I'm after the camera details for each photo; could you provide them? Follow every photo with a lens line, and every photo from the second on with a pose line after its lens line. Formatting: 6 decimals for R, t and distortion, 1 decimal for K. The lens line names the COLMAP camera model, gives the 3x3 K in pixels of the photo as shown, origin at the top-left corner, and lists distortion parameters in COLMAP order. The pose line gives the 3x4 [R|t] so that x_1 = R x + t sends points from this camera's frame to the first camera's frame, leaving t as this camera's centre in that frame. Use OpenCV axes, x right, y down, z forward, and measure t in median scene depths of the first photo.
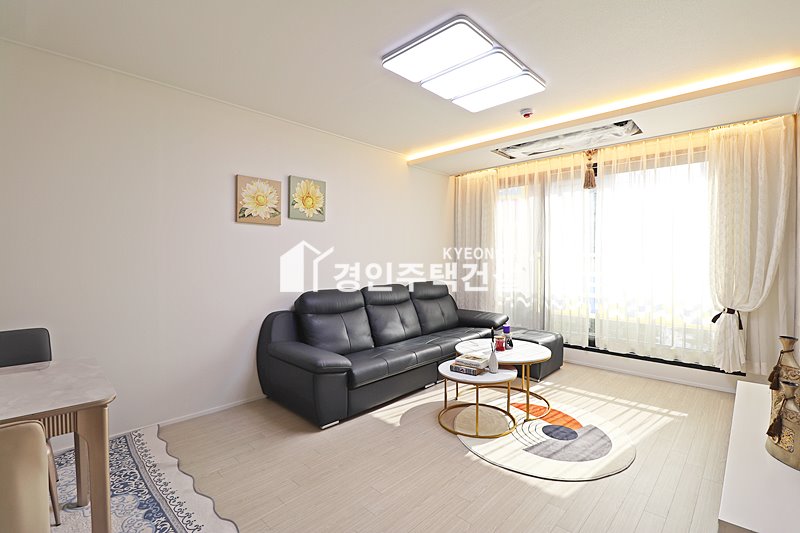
lens RADIAL K [[368.8, 0, 401.6], [0, 368.8, 265.8], [0, 0, 1]] dist [-0.017487, -0.003768]
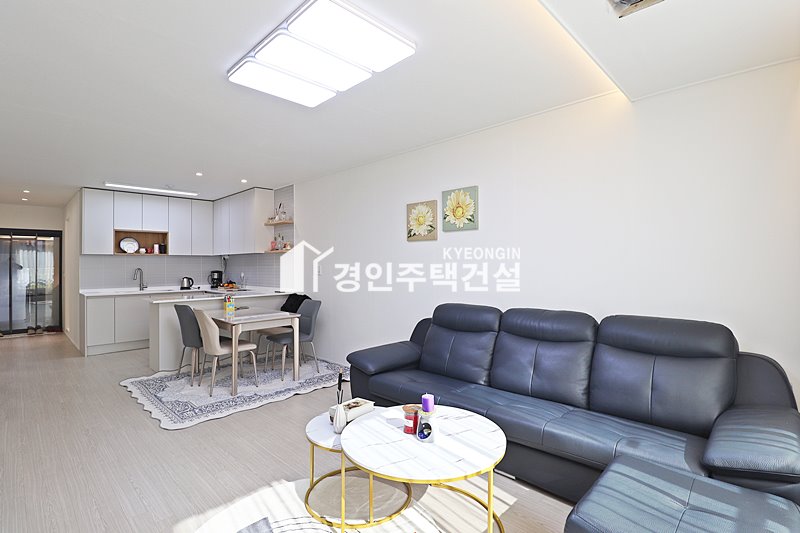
lens RADIAL K [[368.8, 0, 391.9], [0, 368.8, 265.0], [0, 0, 1]] dist [-0.017487, -0.003768]
pose [[-0.004145, -0.003717, -0.999985, 0.750597], [-0.015792, 0.999869, -0.003651, -0.027071], [0.999867, 0.015777, -0.004204, 0.850929]]
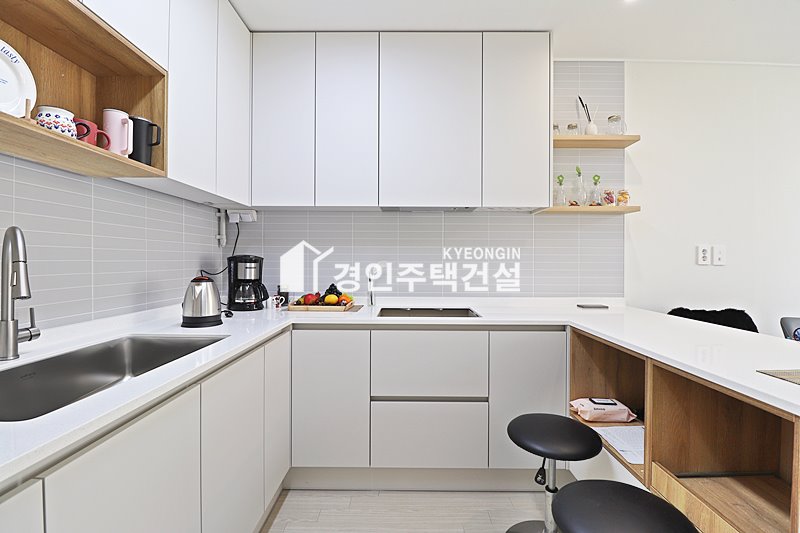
lens RADIAL K [[368.8, 0, 397.3], [0, 368.8, 261.7], [0, 0, 1]] dist [-0.017487, -0.003768]
pose [[0.682758, -0.004522, -0.730631, -0.544247], [-0.018664, 0.999547, -0.023627, 0.029961], [0.730406, 0.029768, 0.682364, -0.297968]]
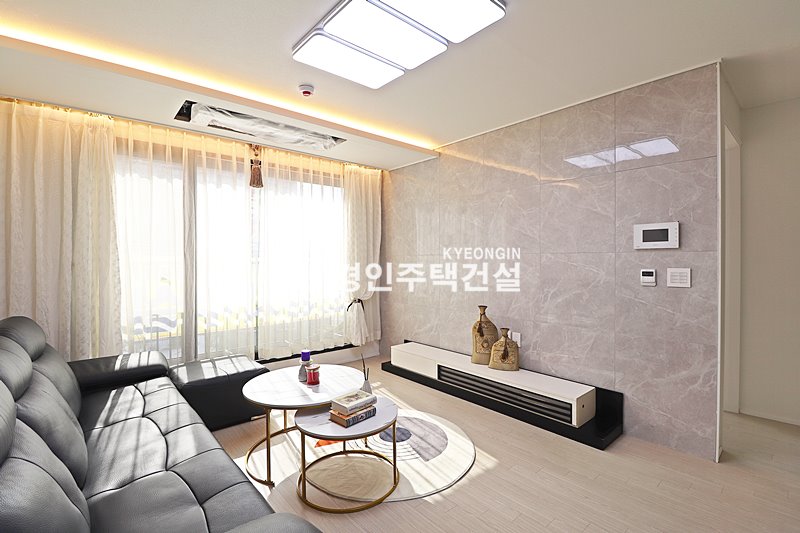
lens RADIAL K [[368.8, 0, 399.9], [0, 368.8, 270.1], [0, 0, 1]] dist [-0.017487, -0.003768]
pose [[0.077921, -0.032705, 0.996423, -0.430794], [0.021972, 0.999275, 0.031081, -0.029164], [-0.996717, 0.019471, 0.078583, 0.660889]]
